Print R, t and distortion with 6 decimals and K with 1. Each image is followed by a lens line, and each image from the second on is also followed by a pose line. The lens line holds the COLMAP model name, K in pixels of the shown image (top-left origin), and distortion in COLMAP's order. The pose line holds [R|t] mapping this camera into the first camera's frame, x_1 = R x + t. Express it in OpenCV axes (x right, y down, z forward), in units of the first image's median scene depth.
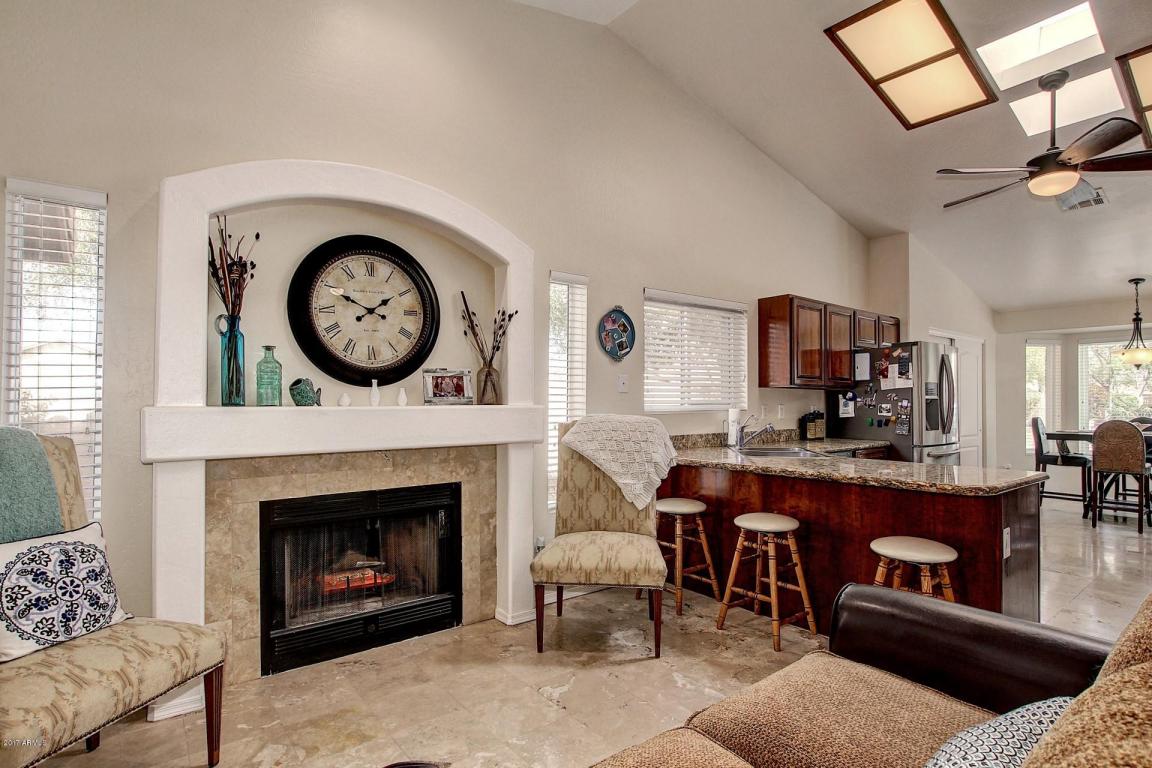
lens RADIAL K [[593.5, 0, 575.6], [0, 593.5, 394.1], [0, 0, 1]] dist [-0.021958, 0.000670]
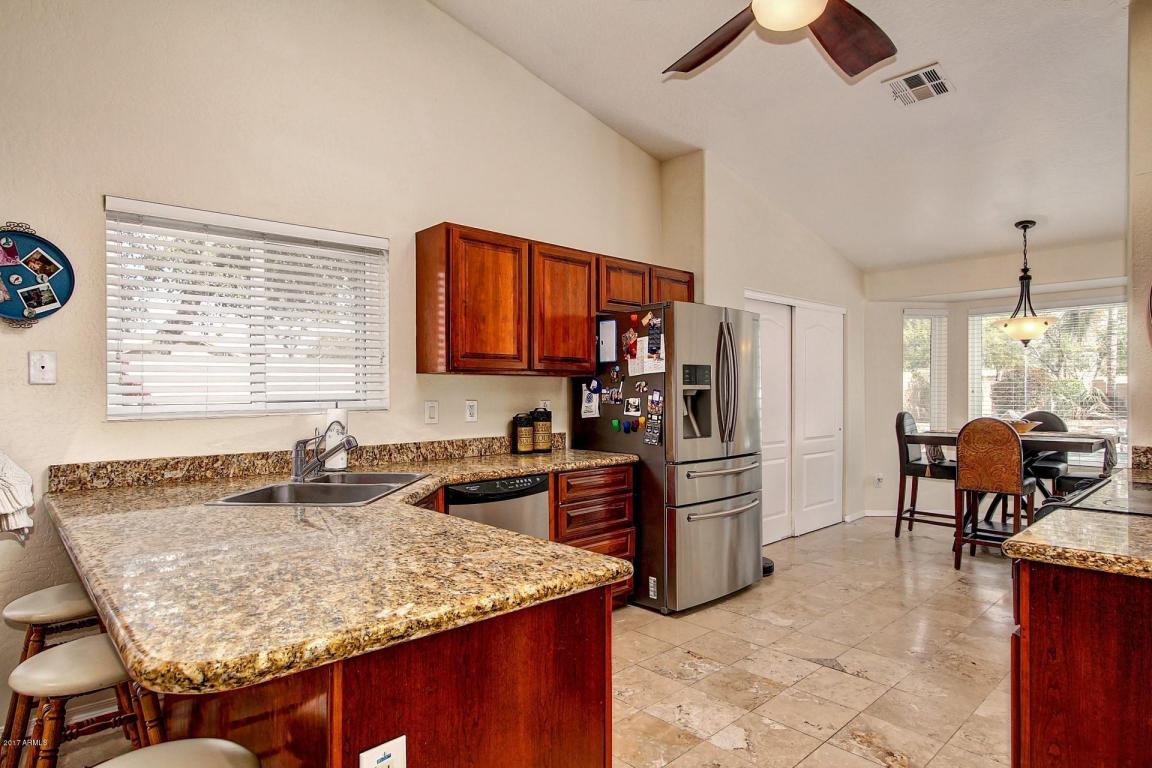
lens RADIAL K [[648.1, 0, 576.1], [0, 648.1, 394.5], [0, 0, 1]] dist [-0.019947, 0.005639]
pose [[0.996825, -0.007155, 0.079300, 0.635479], [0.005740, 0.999820, 0.018060, -0.000517], [-0.079415, -0.017547, 0.996687, 0.452001]]
